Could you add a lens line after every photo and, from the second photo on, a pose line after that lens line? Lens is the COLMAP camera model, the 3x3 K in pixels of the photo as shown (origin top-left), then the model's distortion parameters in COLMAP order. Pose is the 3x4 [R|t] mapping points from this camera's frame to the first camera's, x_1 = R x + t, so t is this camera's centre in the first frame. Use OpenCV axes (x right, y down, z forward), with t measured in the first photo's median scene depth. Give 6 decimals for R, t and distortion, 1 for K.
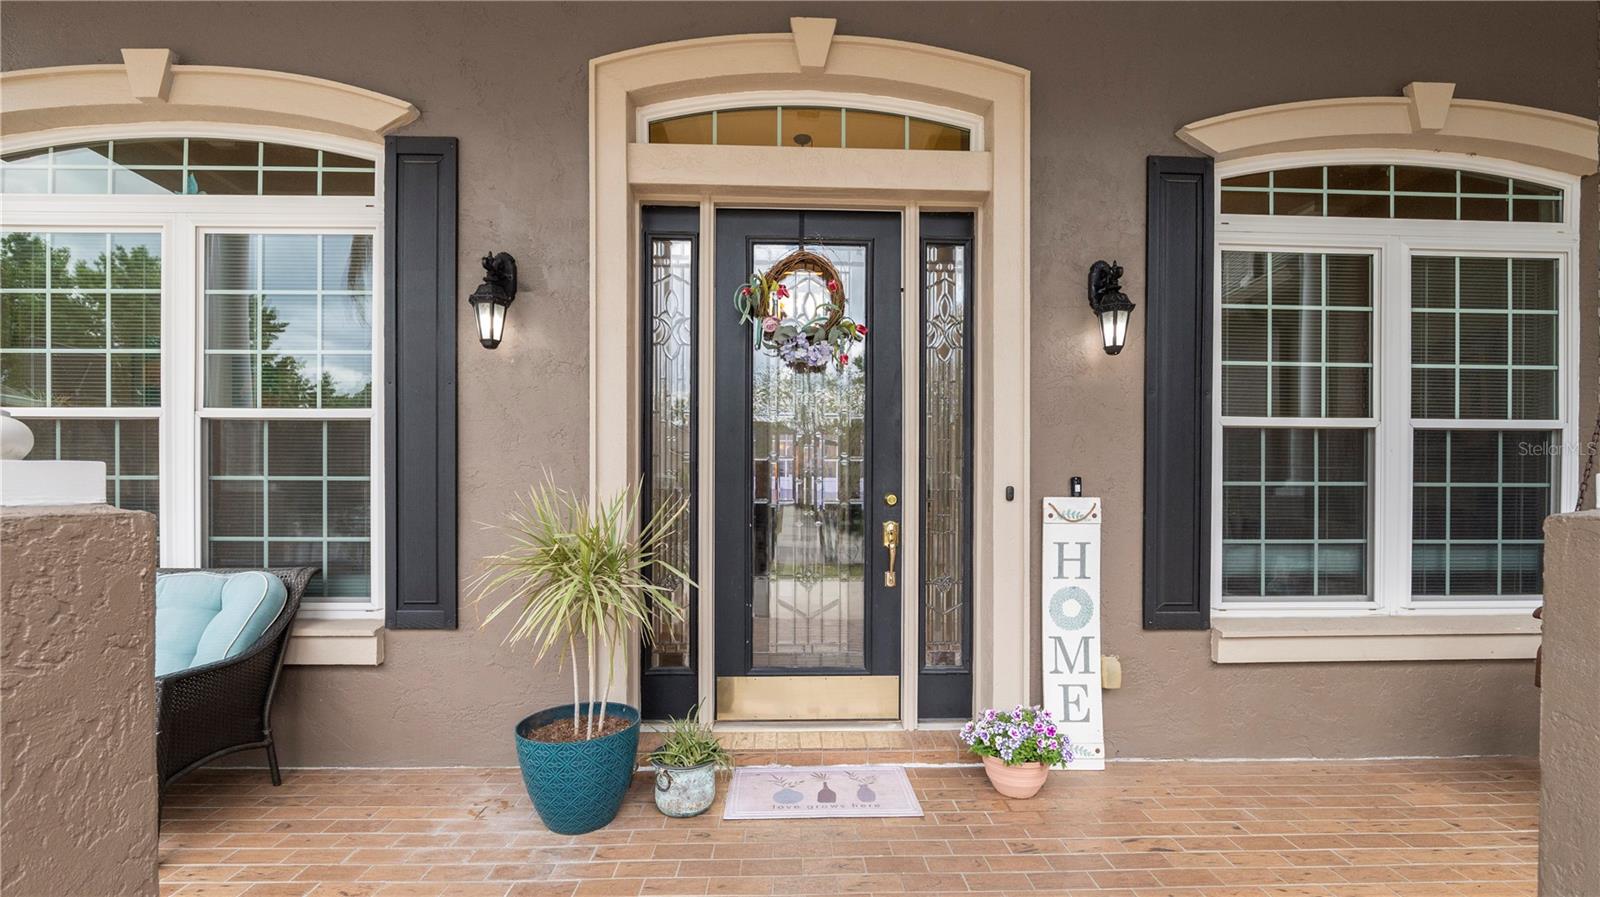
lens RADIAL K [[701.1, 0, 793.6], [0, 701.1, 480.7], [0, 0, 1]] dist [-0.001959, -0.000238]
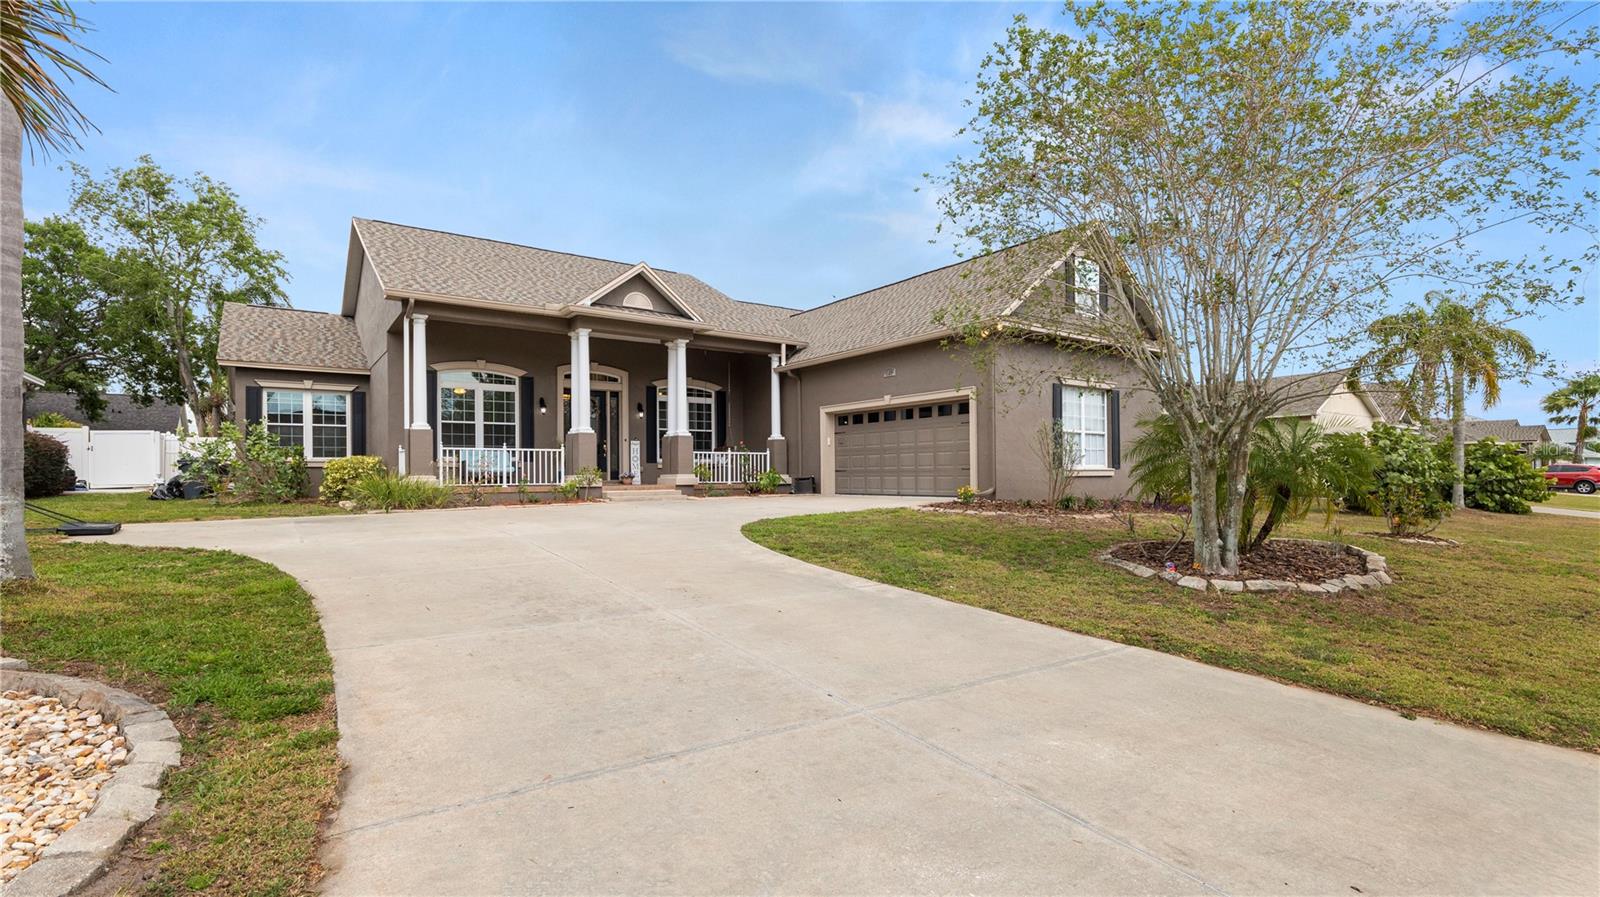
lens RADIAL K [[721.4, 0, 800.0], [0, 721.4, 448.5], [0, 0, 1]] dist [-0.000501, -0.000019]
pose [[0.835773, 0.010480, 0.548974, -1.879974], [0.012669, 0.999184, -0.038362, 0.354522], [-0.548928, 0.039017, 0.834958, -5.110591]]
